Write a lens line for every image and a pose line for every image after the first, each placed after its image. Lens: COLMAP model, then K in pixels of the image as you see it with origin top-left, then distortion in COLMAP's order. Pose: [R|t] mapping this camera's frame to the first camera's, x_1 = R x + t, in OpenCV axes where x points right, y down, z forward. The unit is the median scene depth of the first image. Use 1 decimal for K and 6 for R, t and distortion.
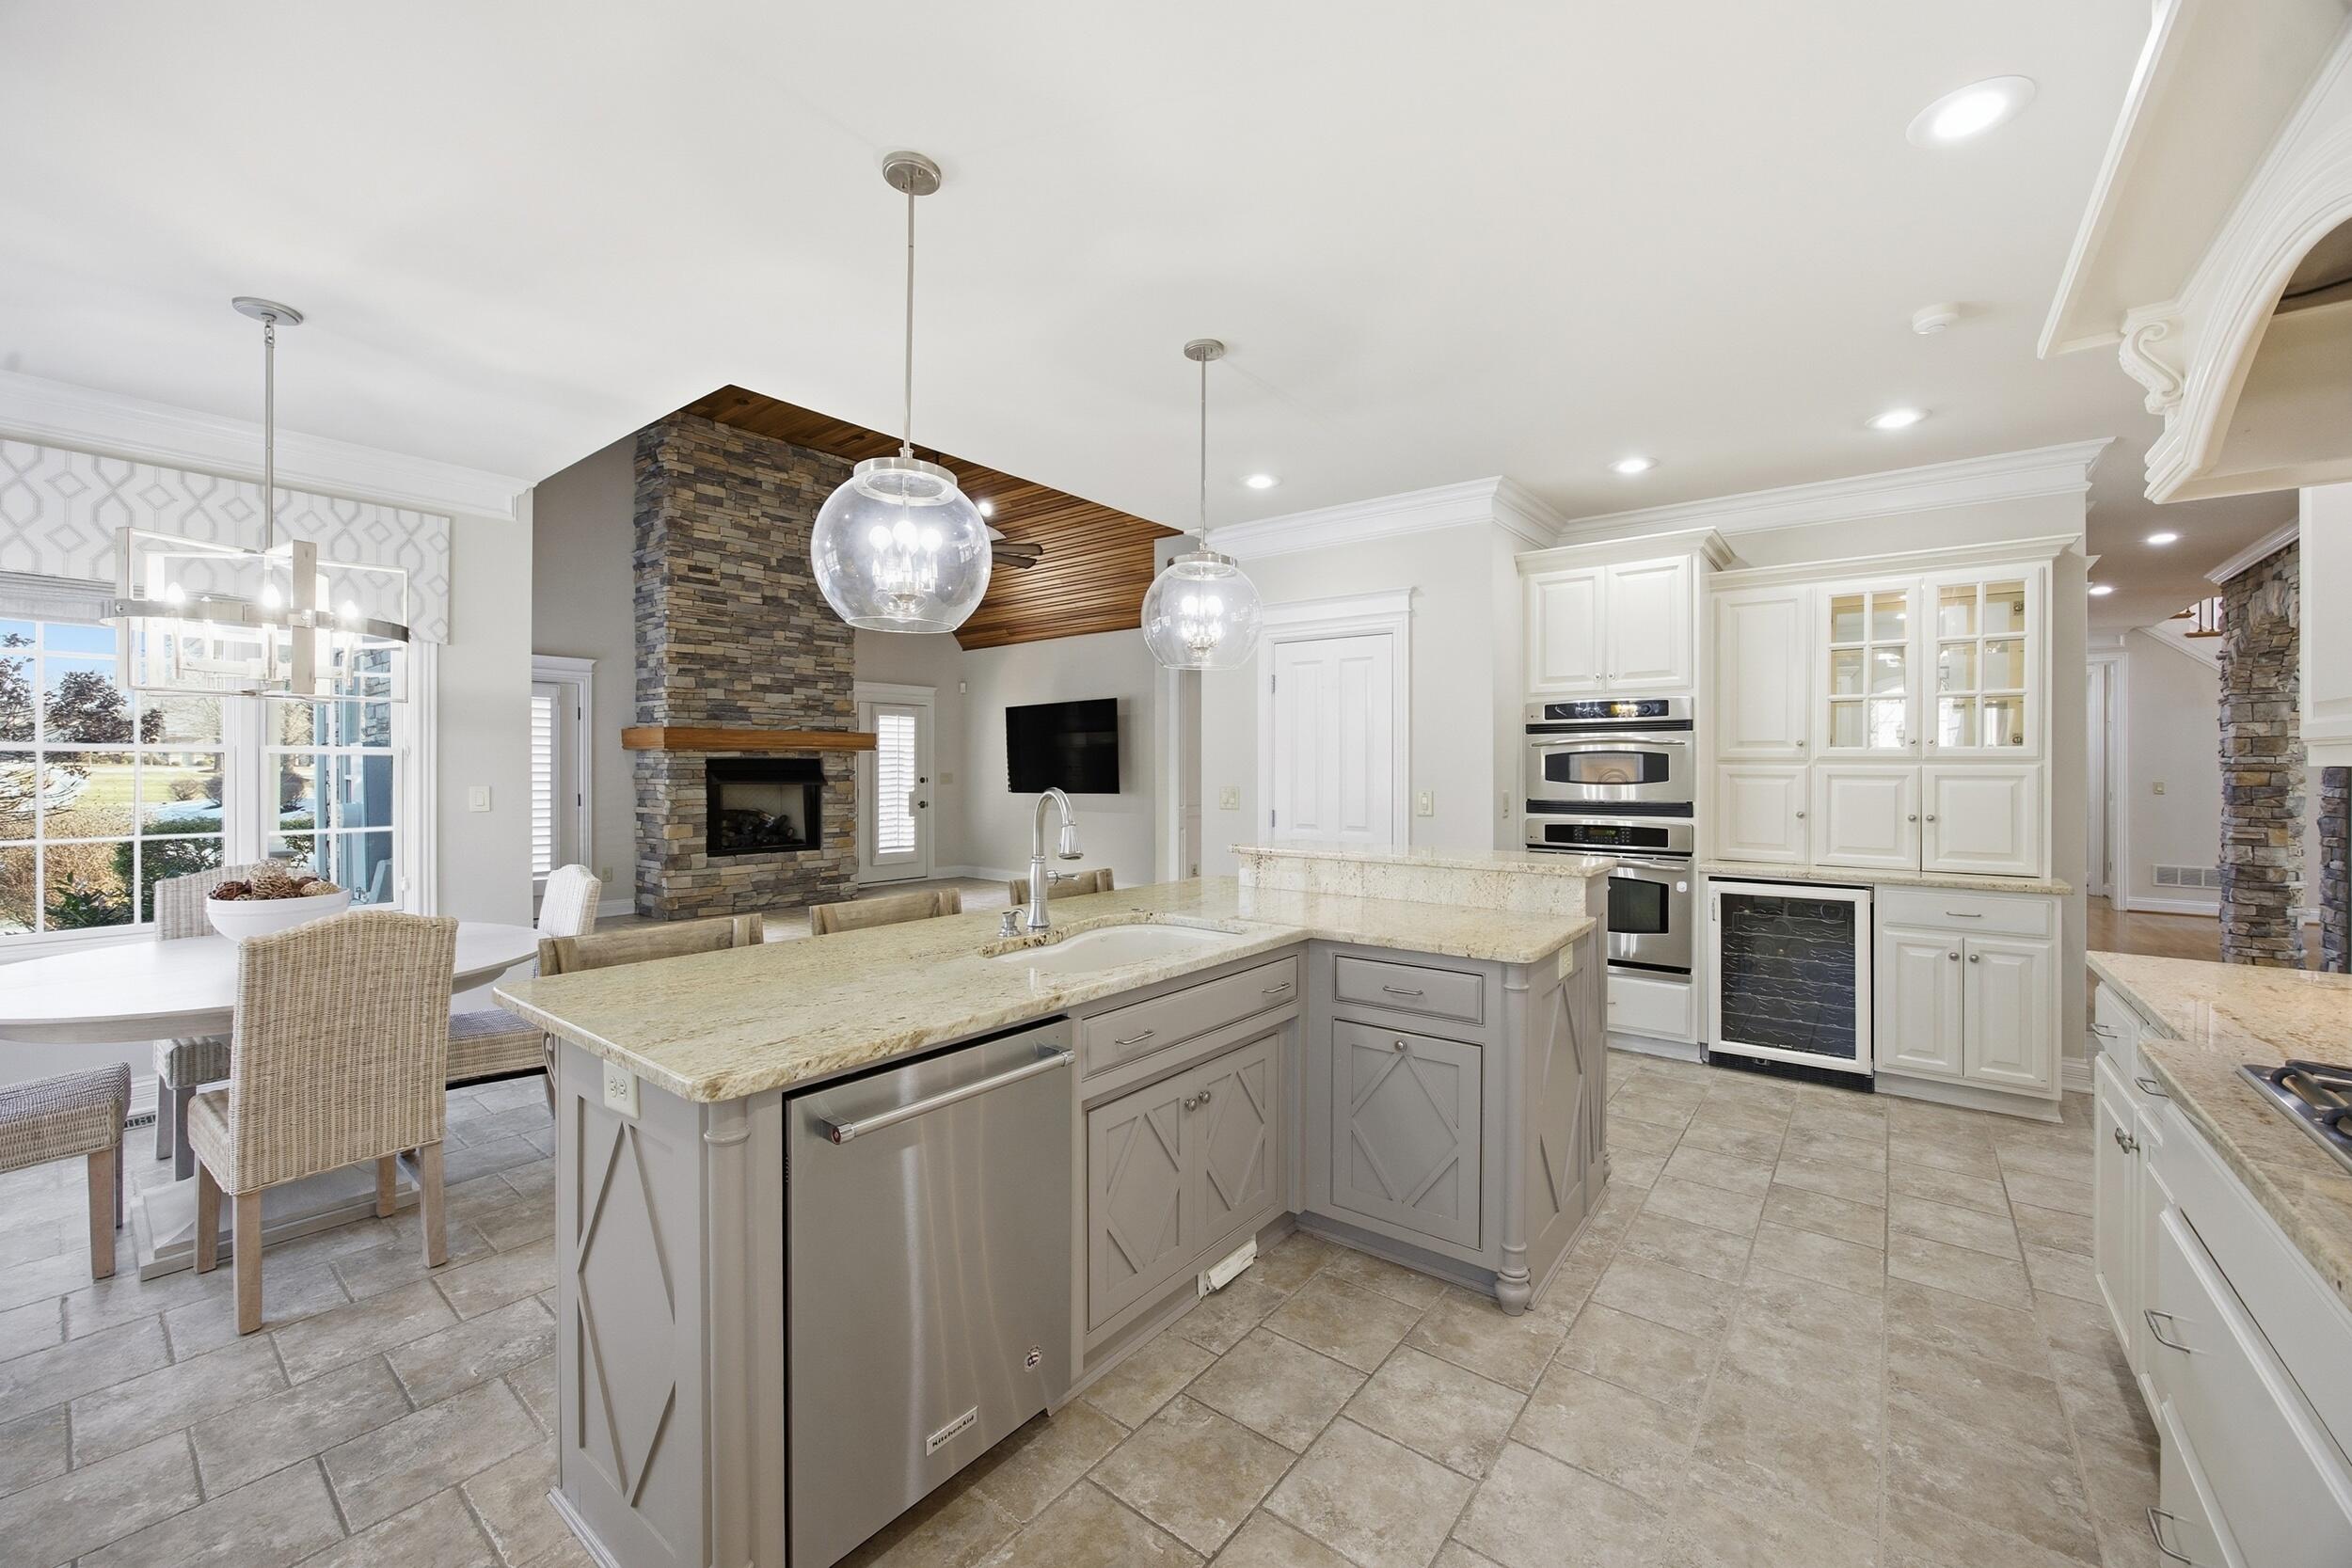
lens RADIAL K [[910.2, 0, 1180.3], [0, 910.2, 767.8], [0, 0, 1]] dist [-0.017127, 0.004055]
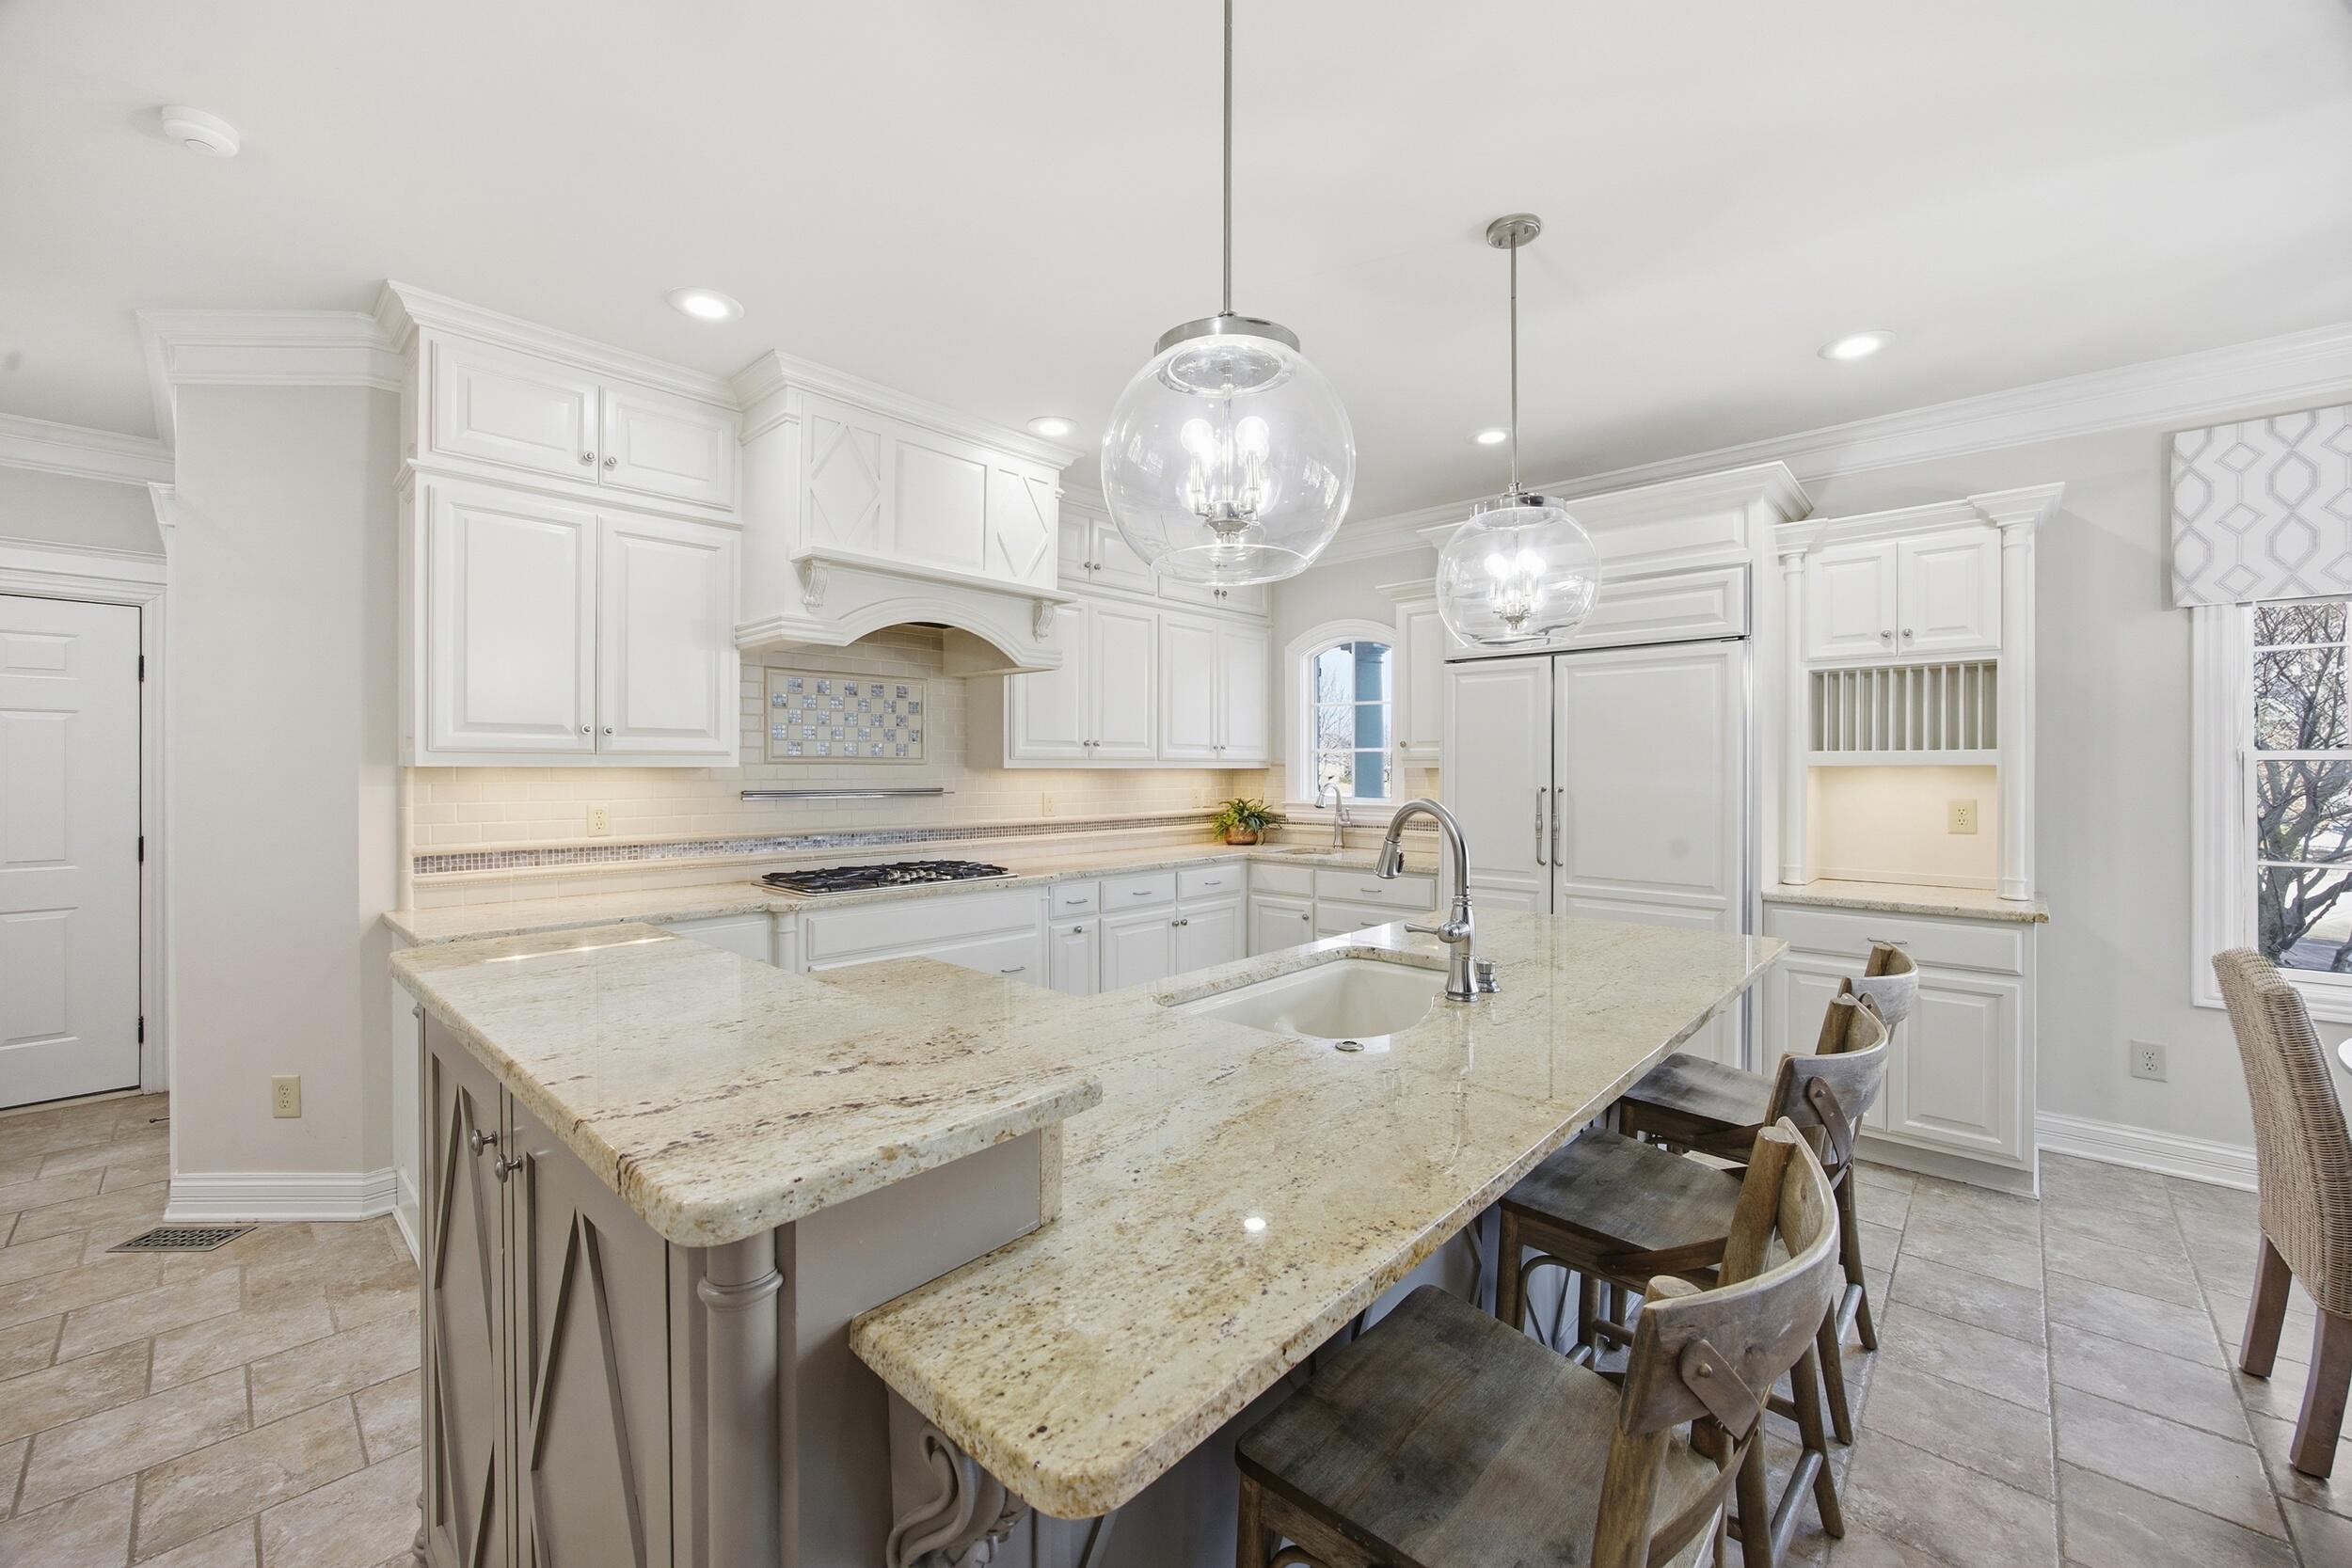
lens RADIAL K [[910.2, 0, 1185.7], [0, 910.2, 765.4], [0, 0, 1]] dist [-0.017127, 0.004055]
pose [[-0.997188, -0.006131, 0.074691, 0.005236], [-0.006276, 0.999979, -0.001703, -0.001914], [-0.074679, -0.002167, -0.997205, 0.528521]]
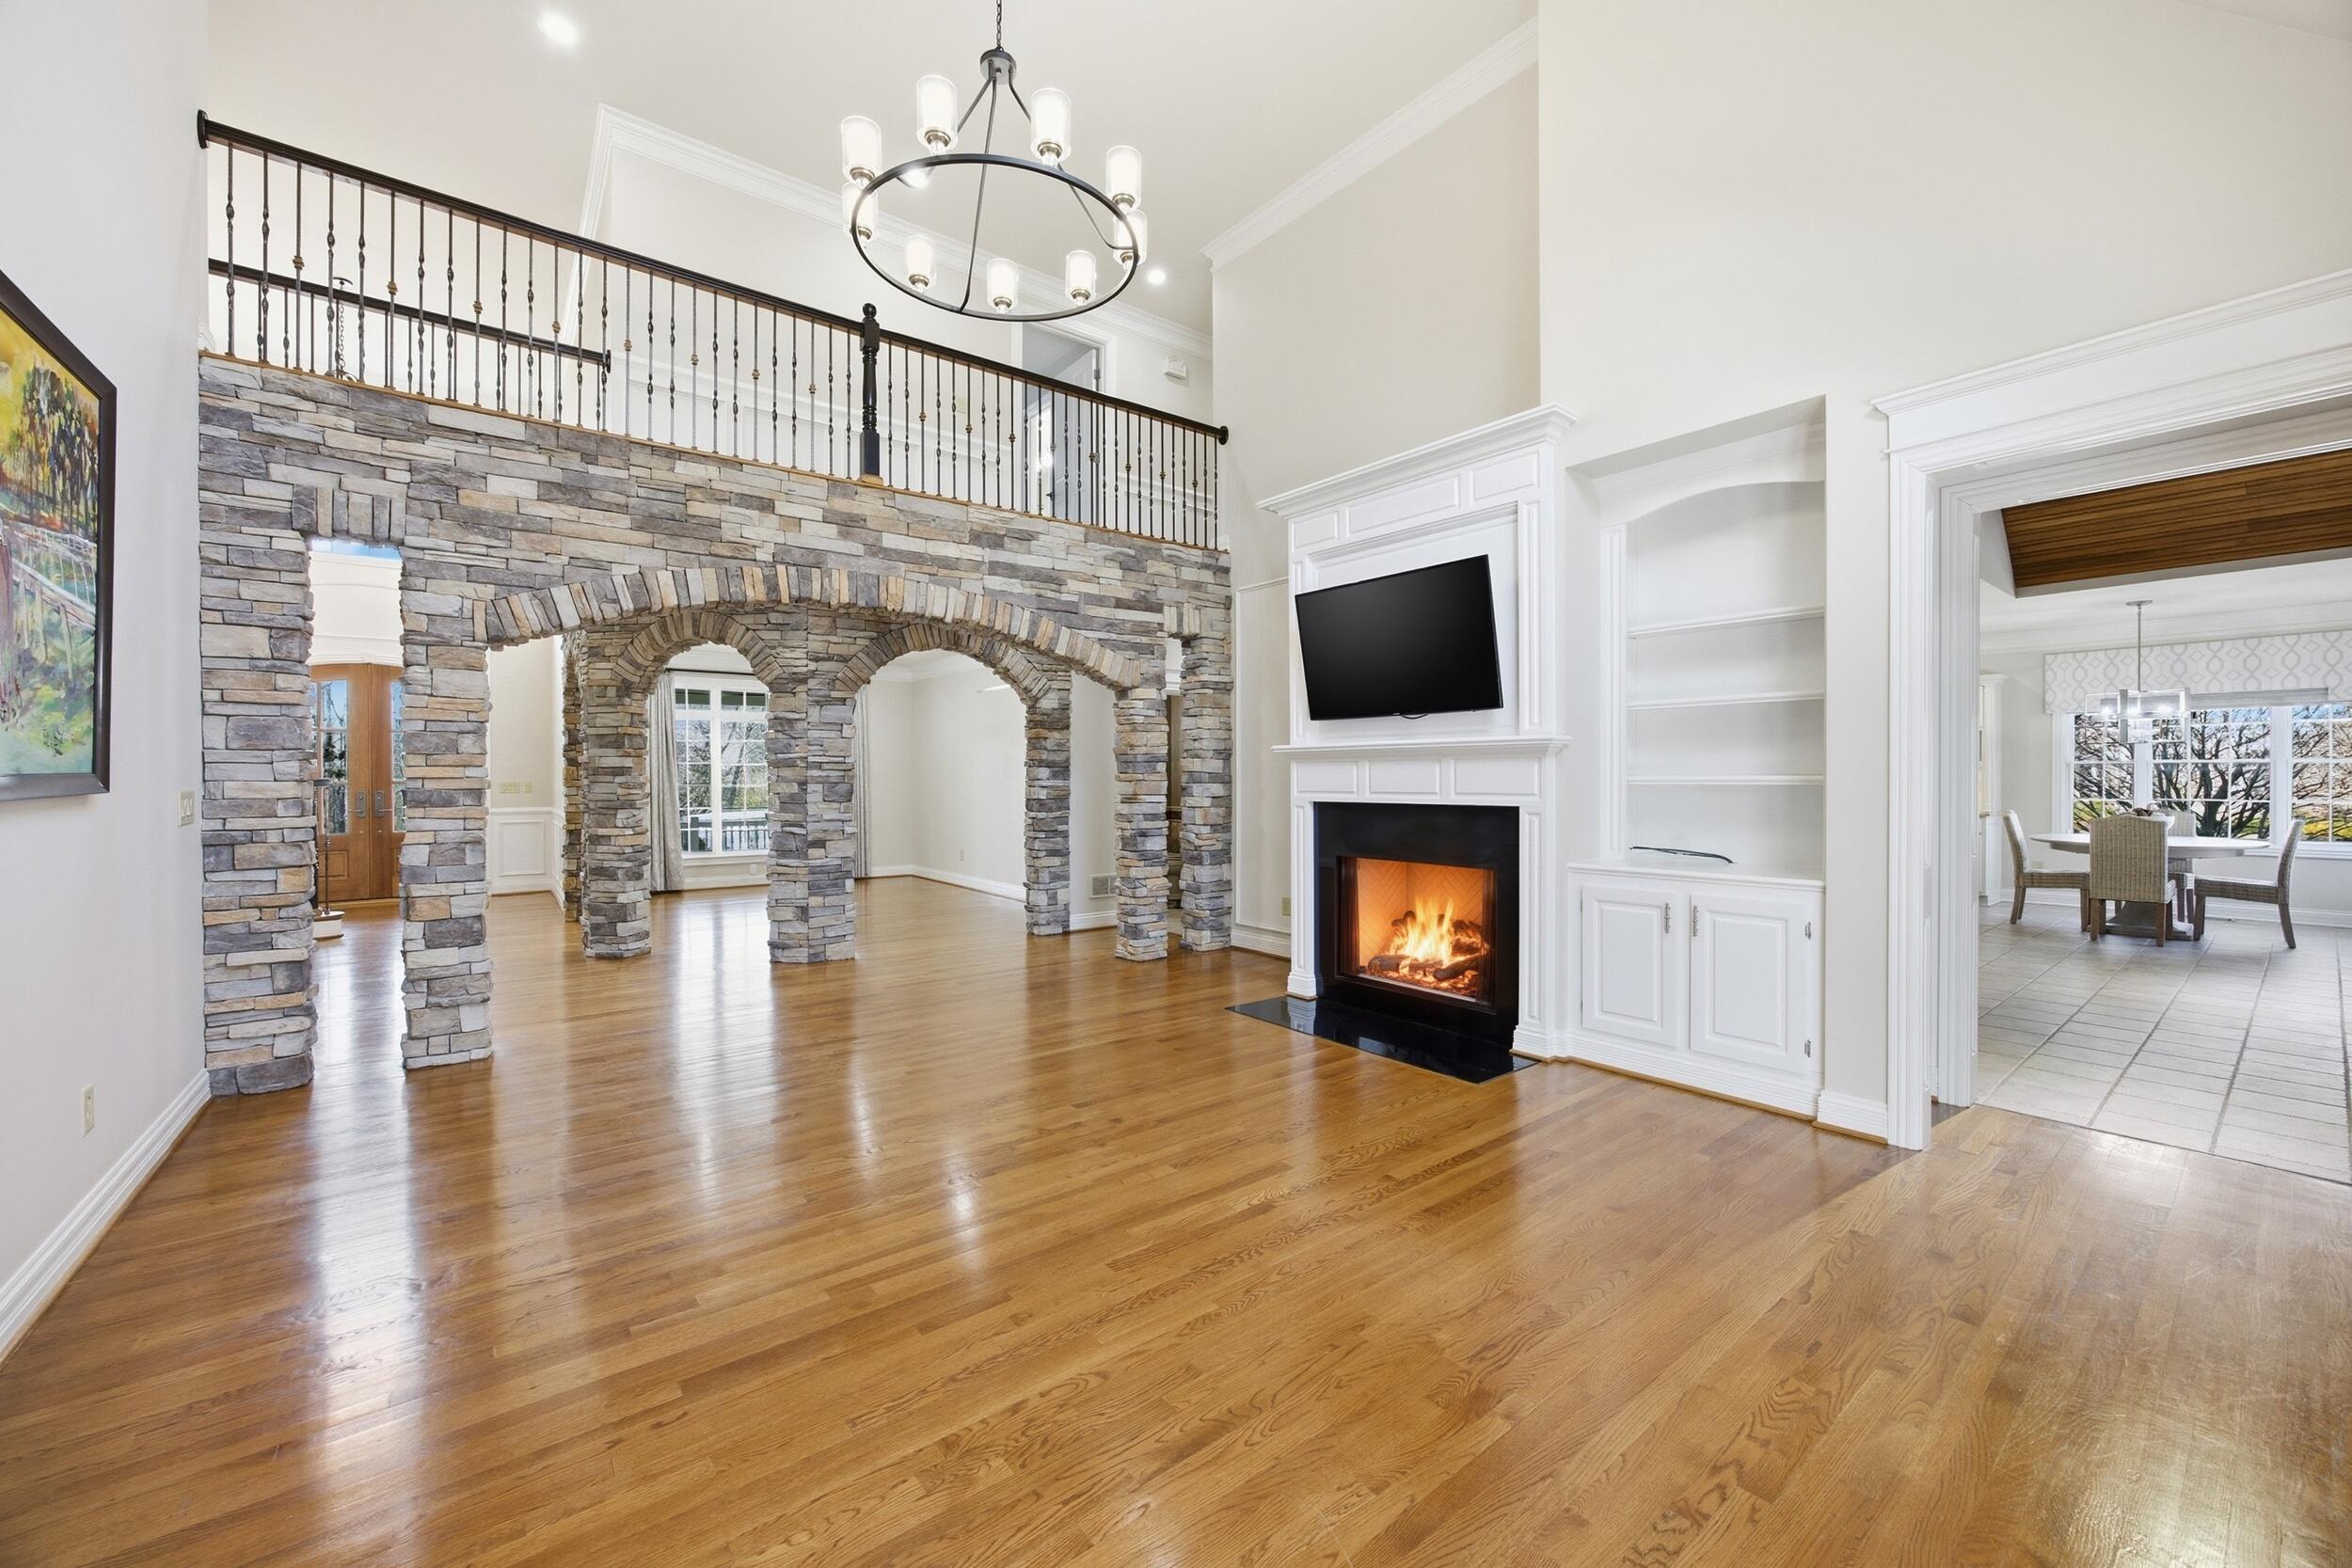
lens RADIAL K [[910.2, 0, 1180.7], [0, 910.2, 781.8], [0, 0, 1]] dist [-0.017127, 0.004055]
pose [[-0.970601, -0.002188, 0.240683, 0.388521], [0.001277, 0.999898, 0.014241, -0.002414], [-0.240690, 0.014130, -0.970499, 1.447192]]
